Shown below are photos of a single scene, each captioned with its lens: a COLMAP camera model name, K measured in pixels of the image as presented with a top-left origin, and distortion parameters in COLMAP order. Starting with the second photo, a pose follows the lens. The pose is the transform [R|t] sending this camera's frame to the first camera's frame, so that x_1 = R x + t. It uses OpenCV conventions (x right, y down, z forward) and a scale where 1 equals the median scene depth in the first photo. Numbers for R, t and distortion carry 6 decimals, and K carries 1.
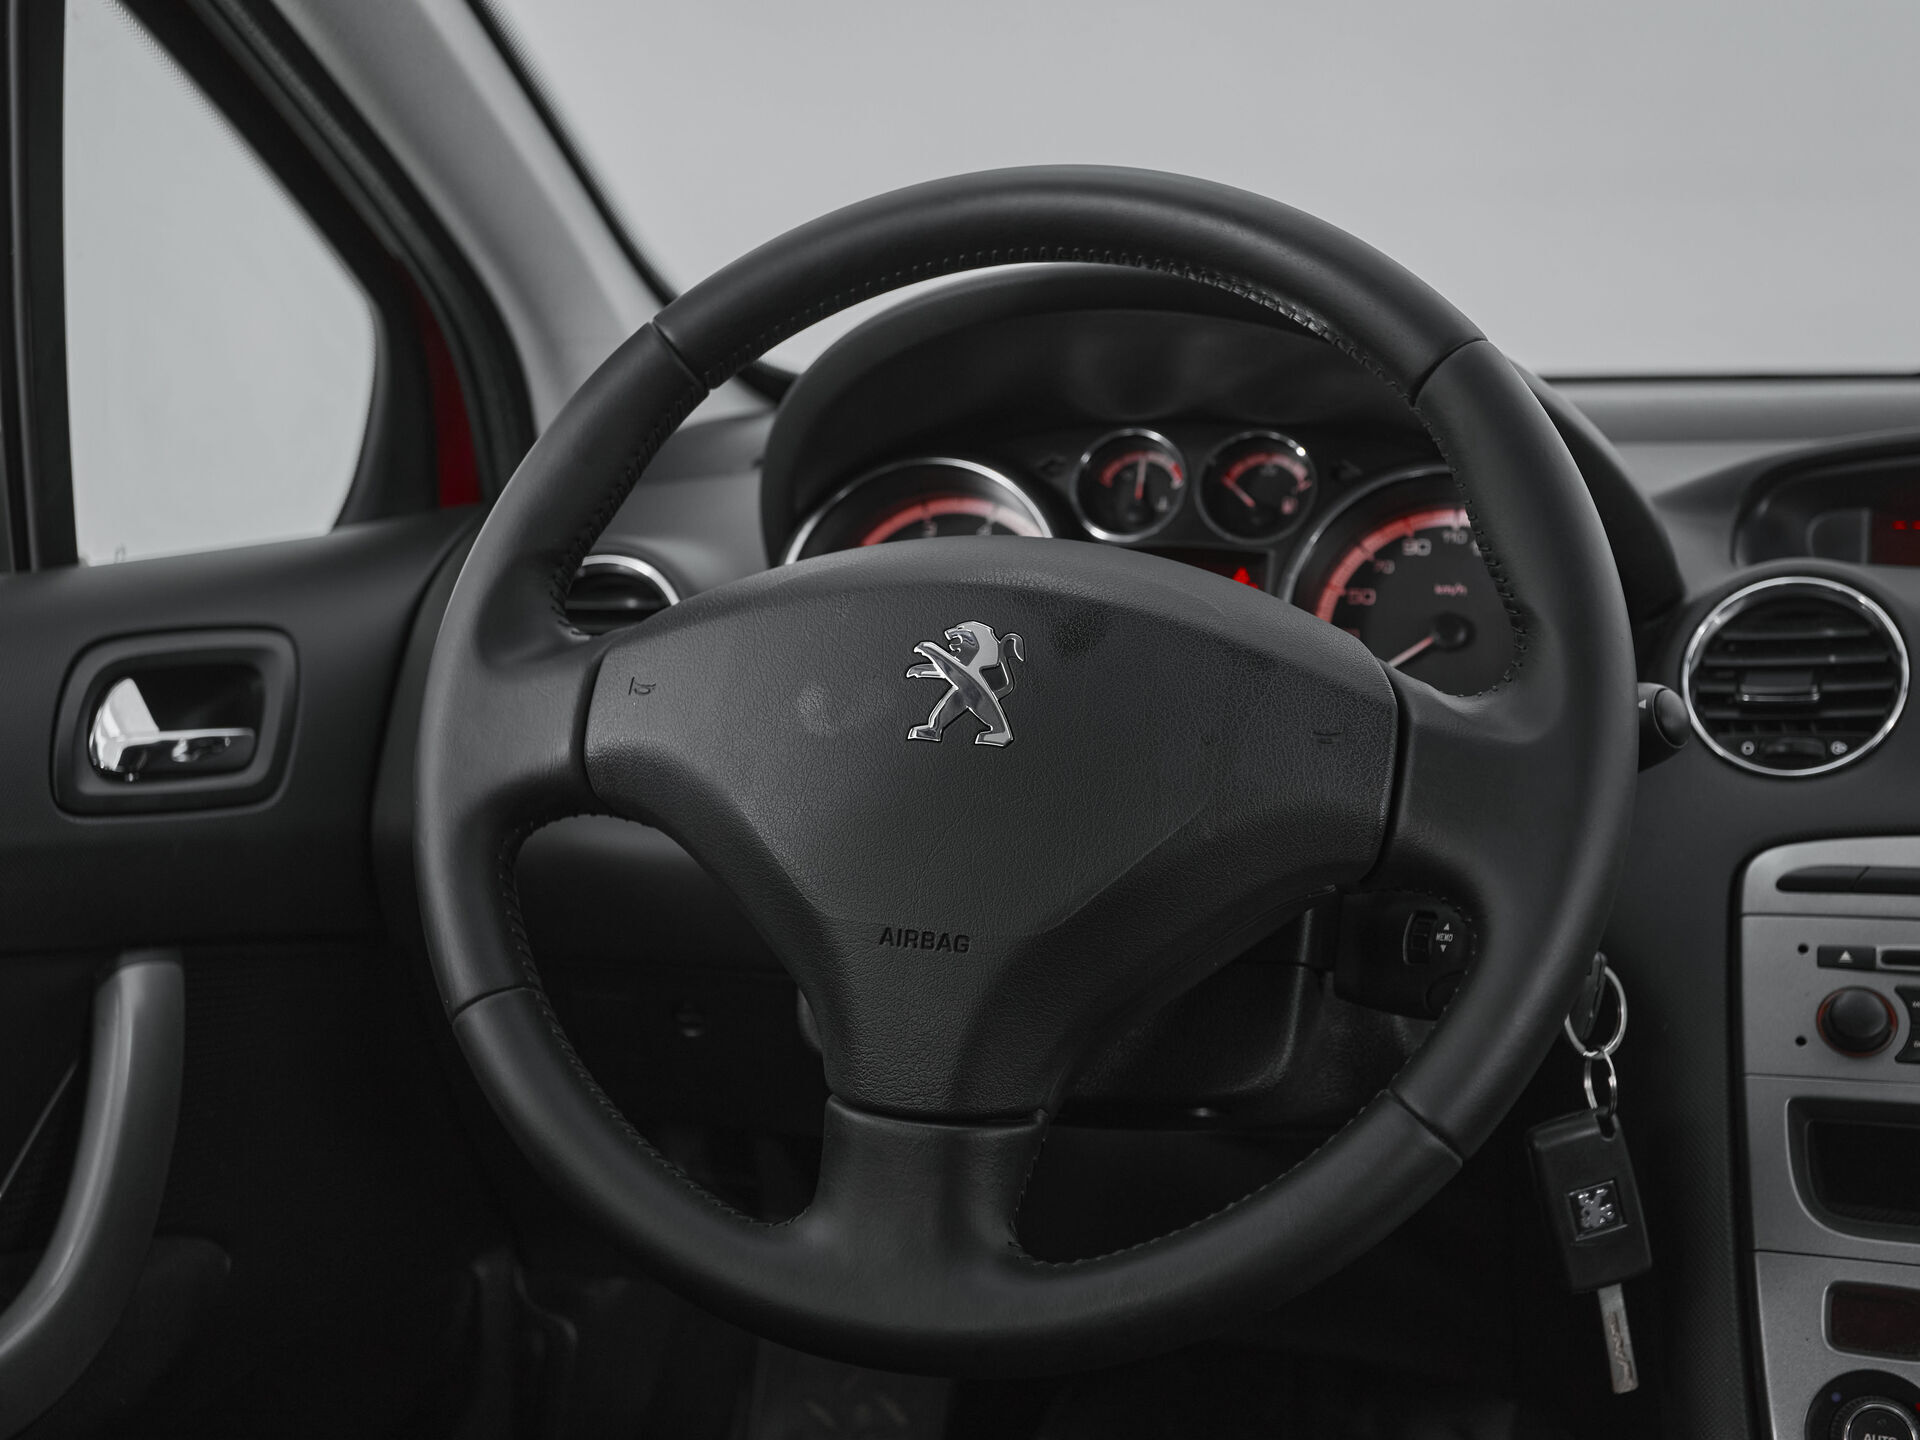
lens RADIAL K [[2427.8, 0, 966.4], [0, 2427.8, 708.3], [0, 0, 1]] dist [0.058578, 0.000000]
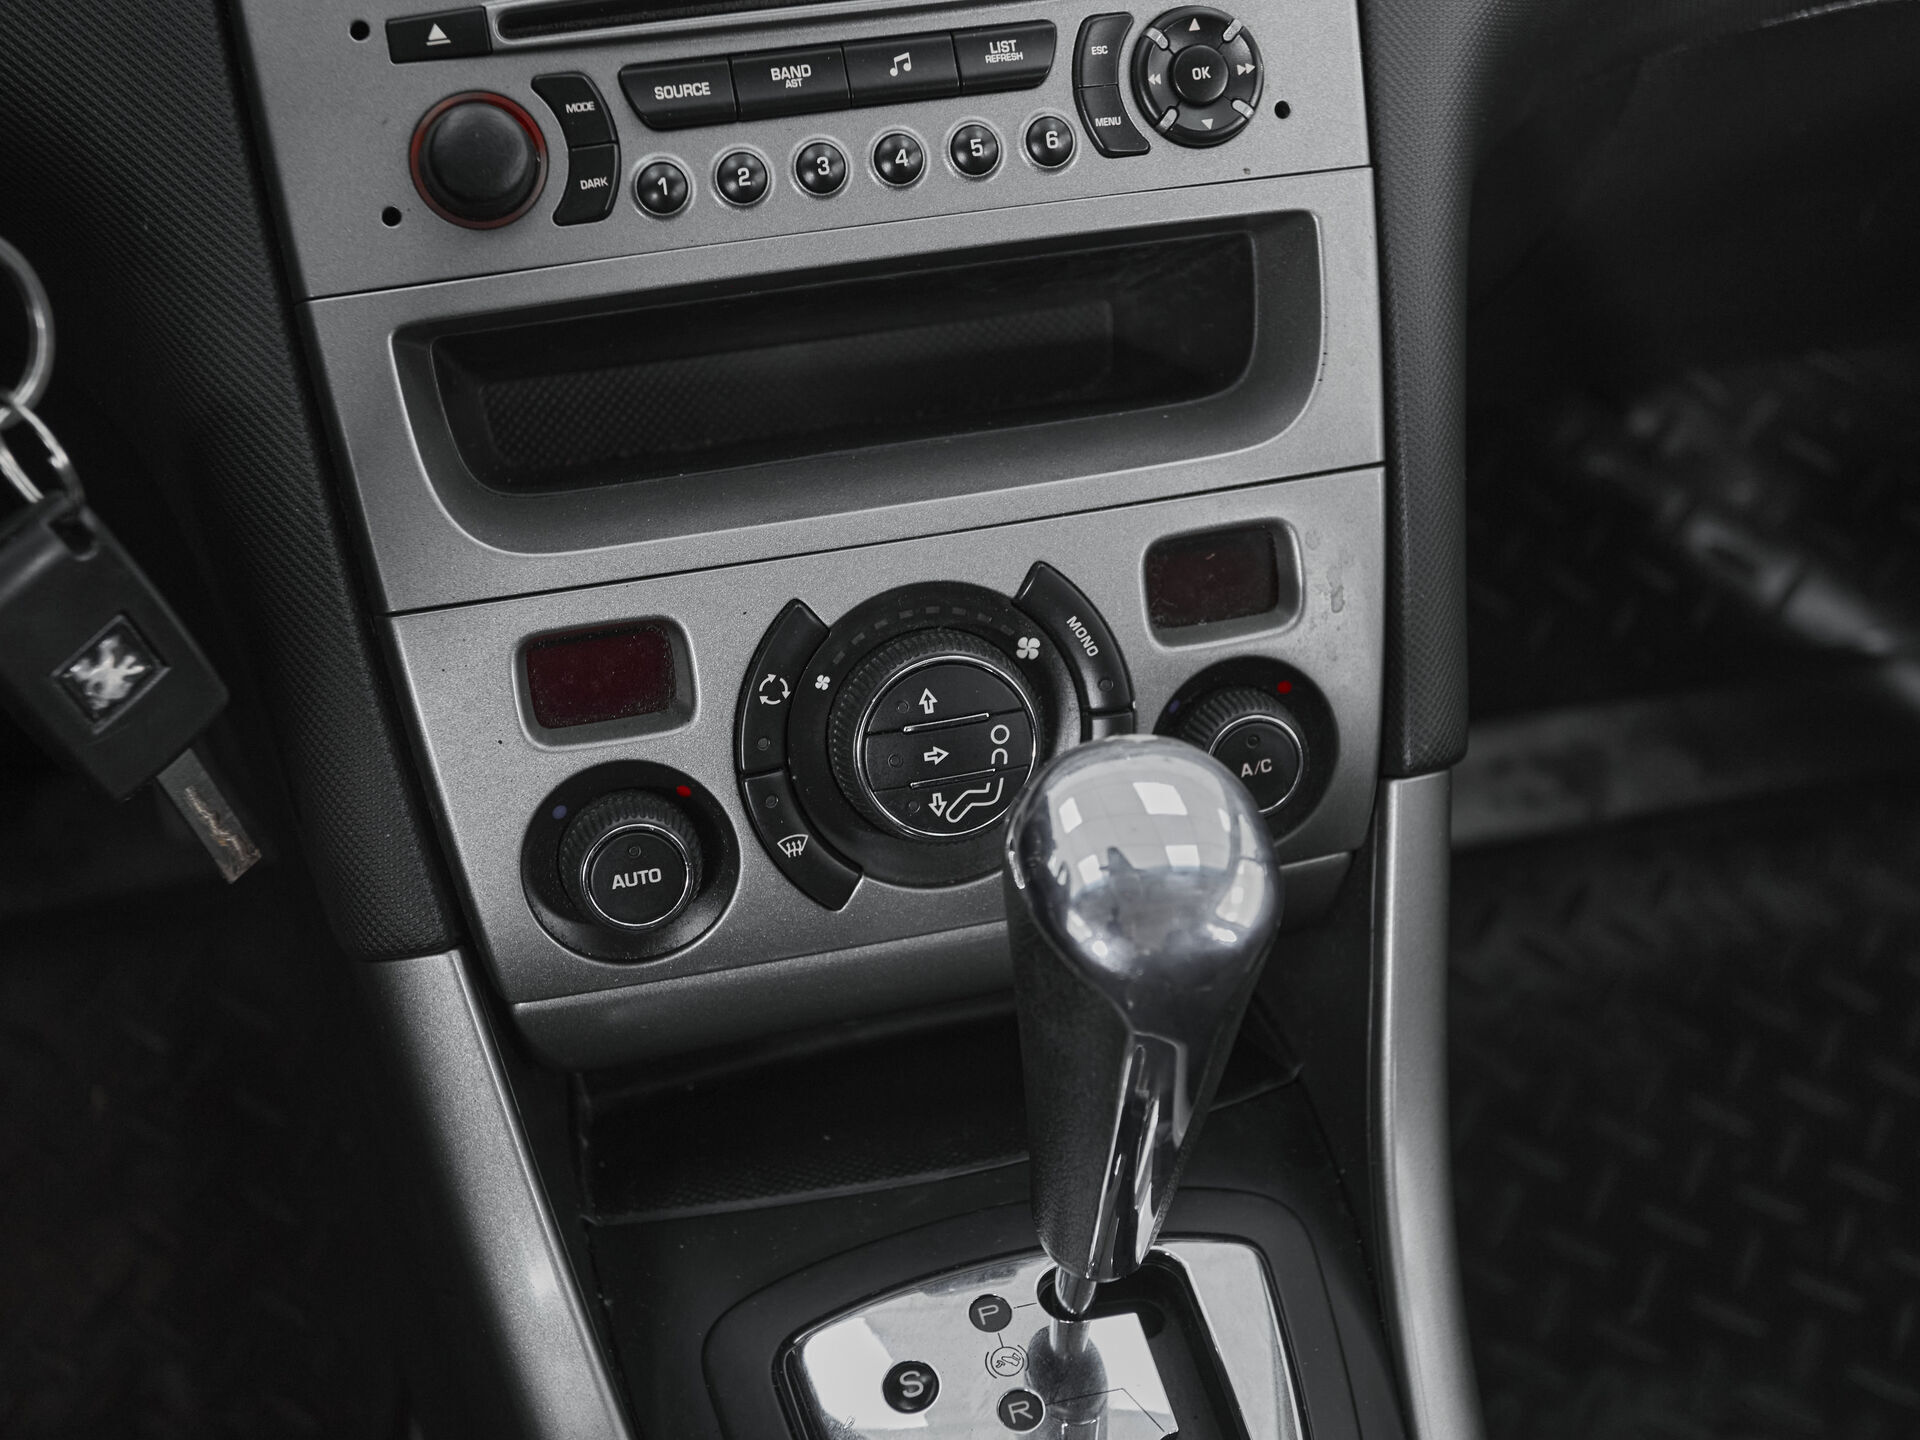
lens RADIAL K [[2427.8, 0, 934.3], [0, 2427.8, 705.7], [0, 0, 1]] dist [0.058578, 0.000000]
pose [[0.848275, -0.339556, 0.406363, 0.194034], [0.074779, 0.836484, 0.542865, -0.061846], [-0.524250, -0.430112, 0.734960, 0.512440]]
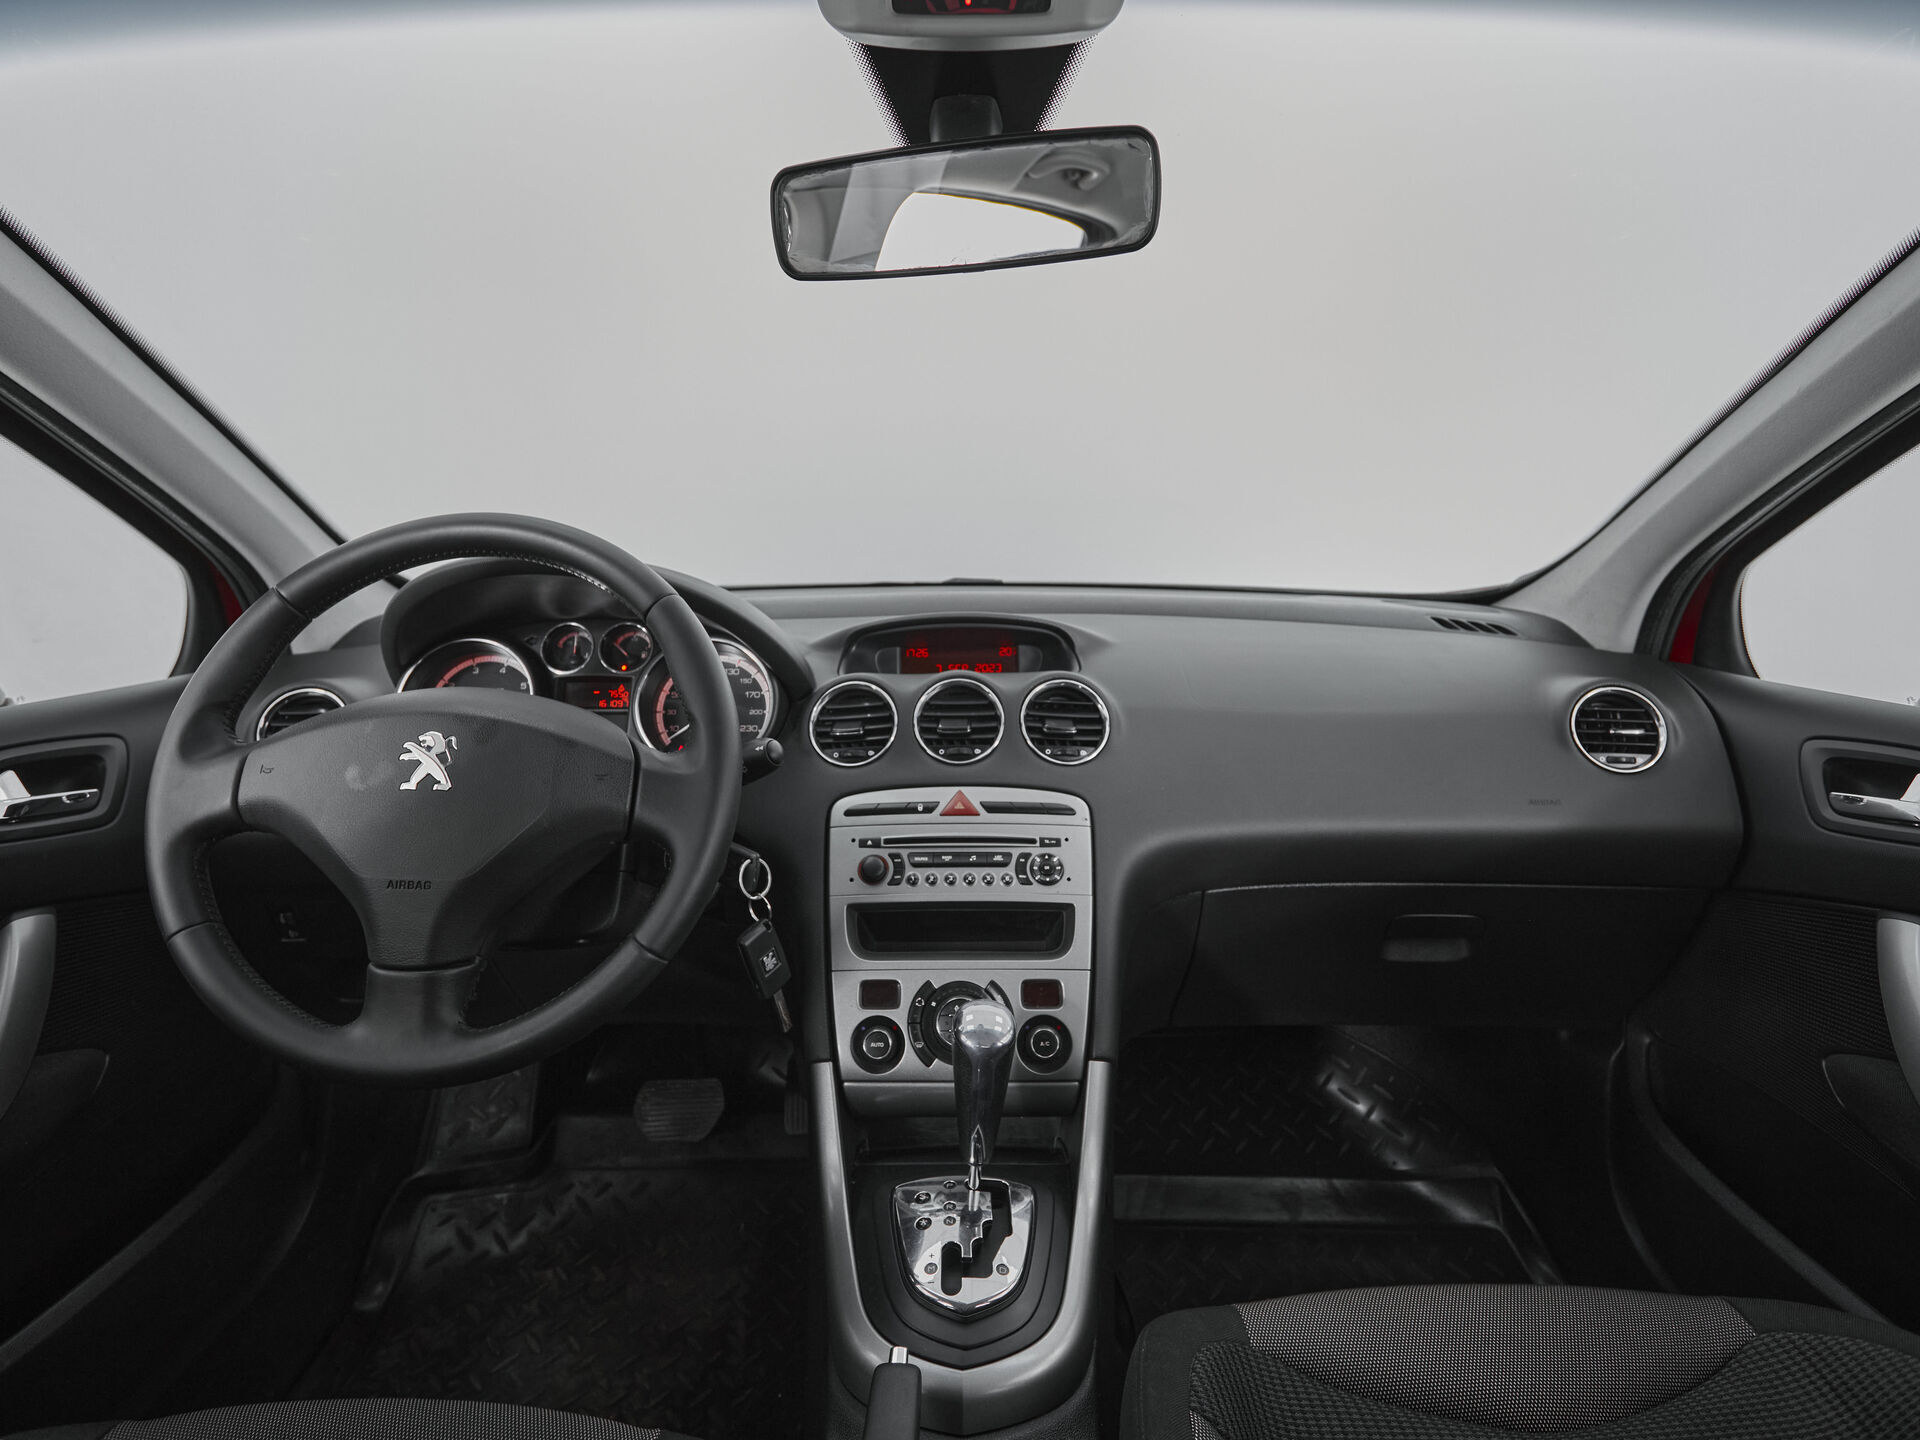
lens RADIAL K [[1039.7, 0, 956.7], [0, 1039.7, 718.8], [0, 0, 1]] dist [-0.007356, -0.000993]
pose [[0.954917, -0.052622, 0.292171, 0.158091], [0.048922, 0.998603, 0.019960, -0.037768], [-0.292813, -0.004766, 0.956158, 0.001675]]
